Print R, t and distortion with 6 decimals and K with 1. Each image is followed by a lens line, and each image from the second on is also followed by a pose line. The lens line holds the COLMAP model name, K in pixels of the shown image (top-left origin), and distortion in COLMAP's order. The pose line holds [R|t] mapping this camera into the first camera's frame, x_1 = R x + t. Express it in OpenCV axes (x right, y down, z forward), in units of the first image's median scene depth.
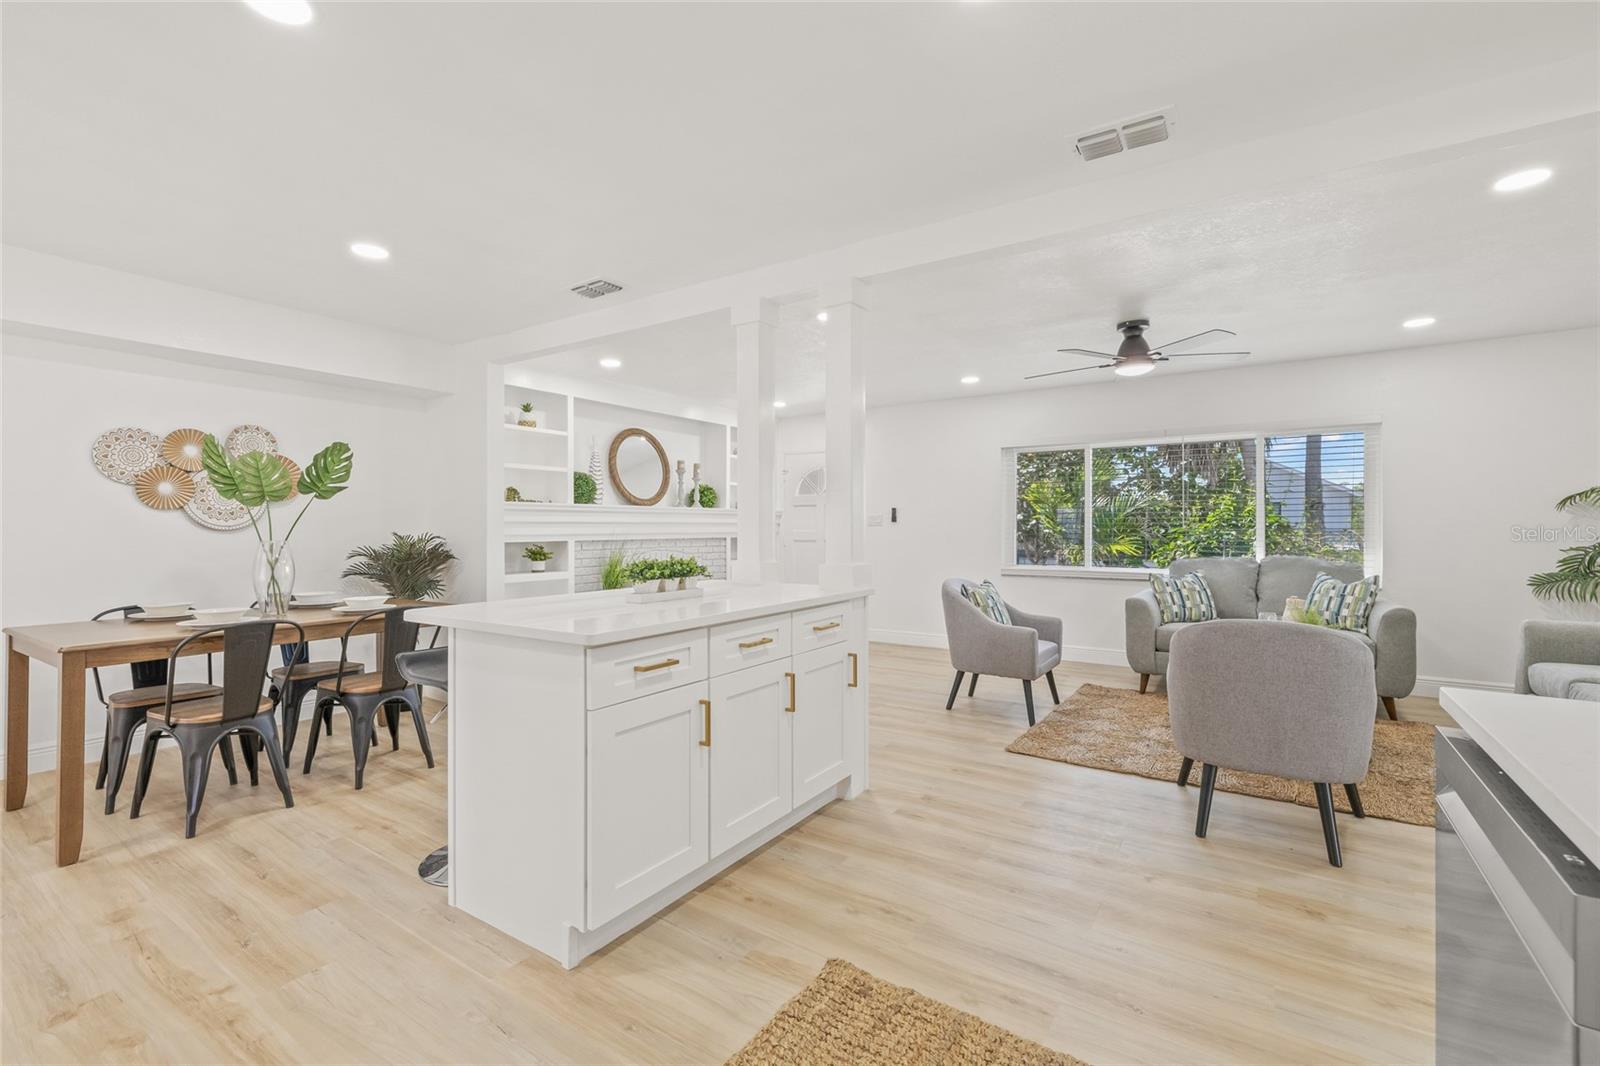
lens RADIAL K [[686.7, 0, 791.7], [0, 686.7, 534.0], [0, 0, 1]] dist [0.008321, -0.000395]
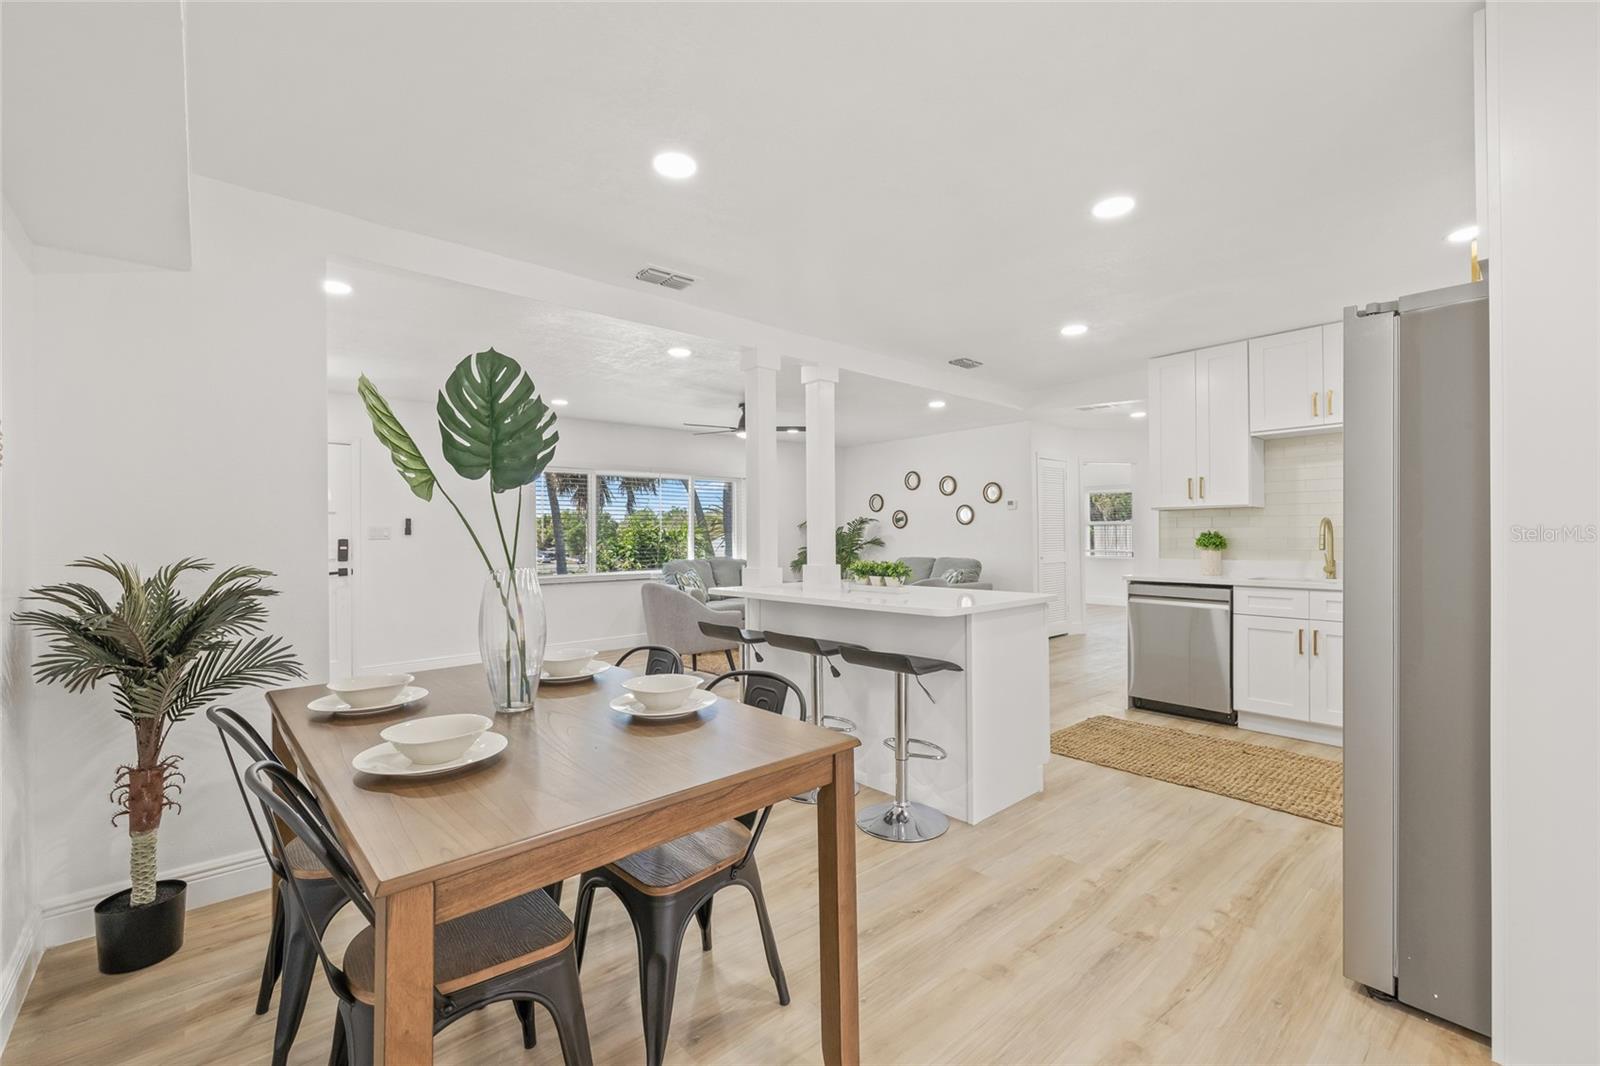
lens RADIAL K [[686.7, 0, 801.5], [0, 686.7, 534.3], [0, 0, 1]] dist [0.008321, -0.000395]
pose [[0.236222, 0.004811, 0.971687, -0.768872], [0.015539, 0.999841, -0.008728, -0.005068], [-0.971575, 0.017161, 0.236110, 0.414695]]
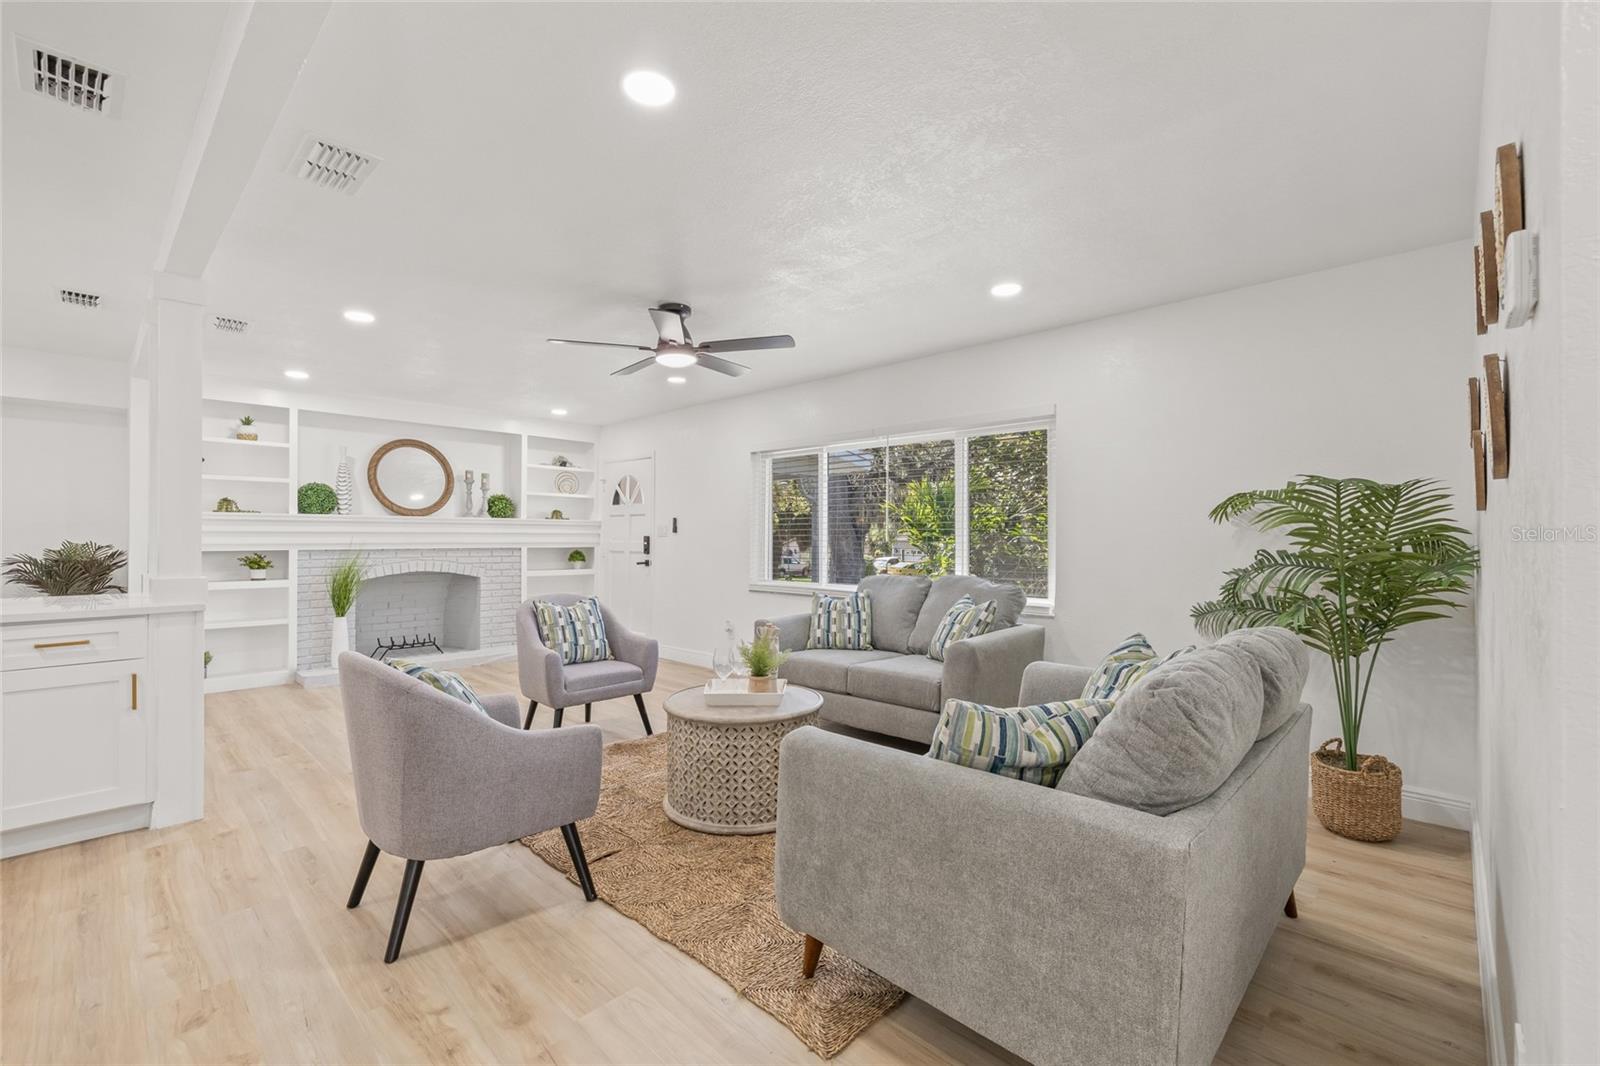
lens RADIAL K [[686.7, 0, 791.1], [0, 686.7, 530.9], [0, 0, 1]] dist [0.008321, -0.000395]
pose [[0.984787, 0.003582, -0.173728, 0.619573], [-0.006894, 0.999806, -0.018463, -0.005061], [0.173628, 0.019380, 0.984621, 0.120543]]
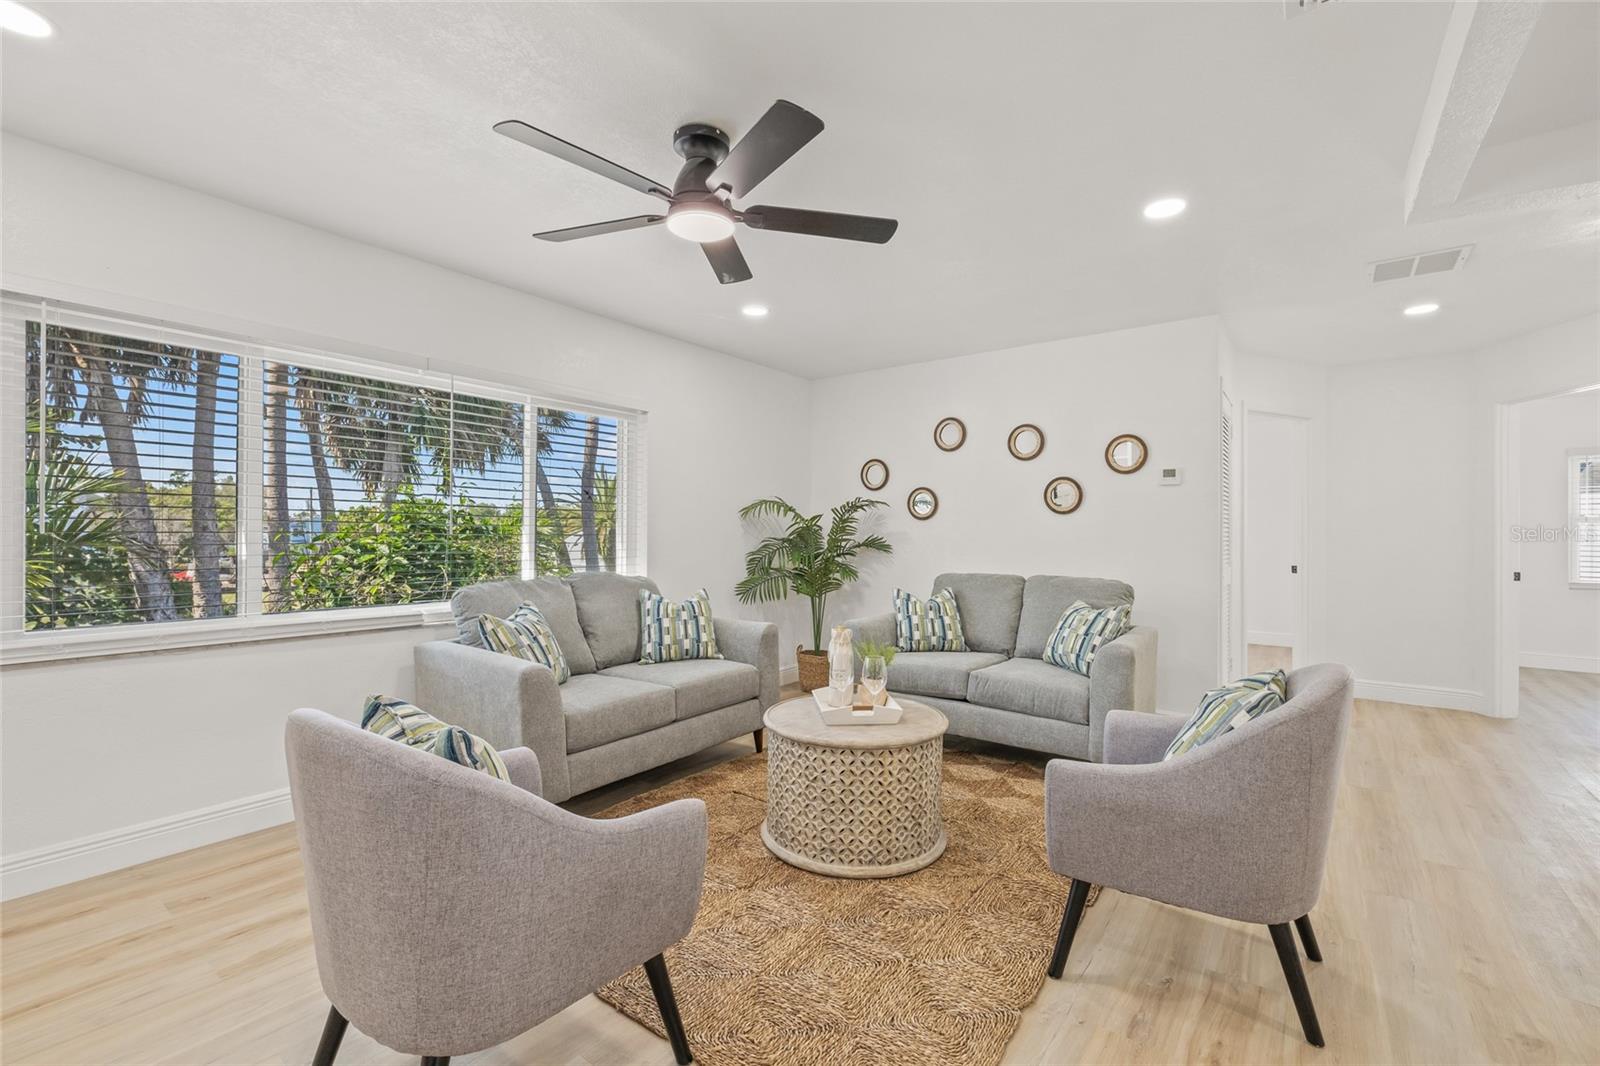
lens RADIAL K [[686.7, 0, 789.7], [0, 686.7, 536.9], [0, 0, 1]] dist [0.008321, -0.000395]
pose [[0.042714, 0.001501, 0.999086, -0.027389], [0.003256, 0.999993, -0.001641, -0.006102], [-0.999082, 0.003323, 0.042709, 0.718709]]
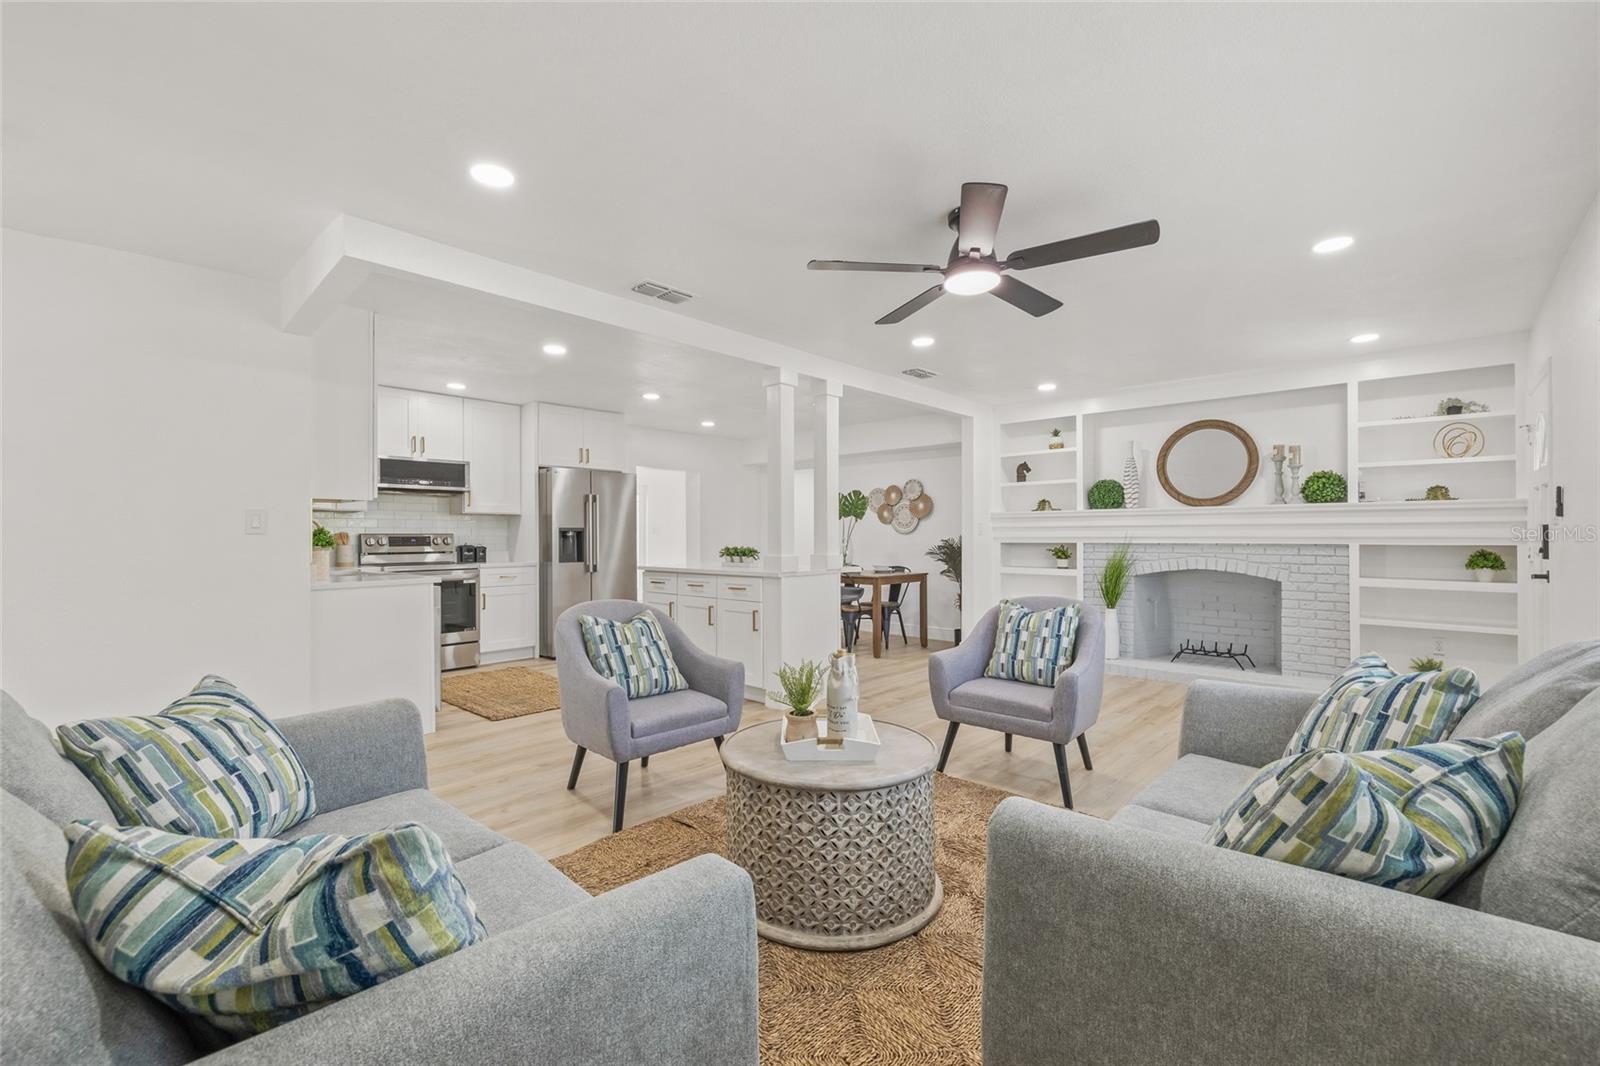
lens RADIAL K [[686.7, 0, 800.9], [0, 686.7, 532.2], [0, 0, 1]] dist [0.008321, -0.000395]
pose [[-0.157385, 0.000159, -0.987537, 0.912023], [-0.006563, 0.999978, 0.001207, -0.006144], [0.987515, 0.006671, -0.157381, 0.760133]]
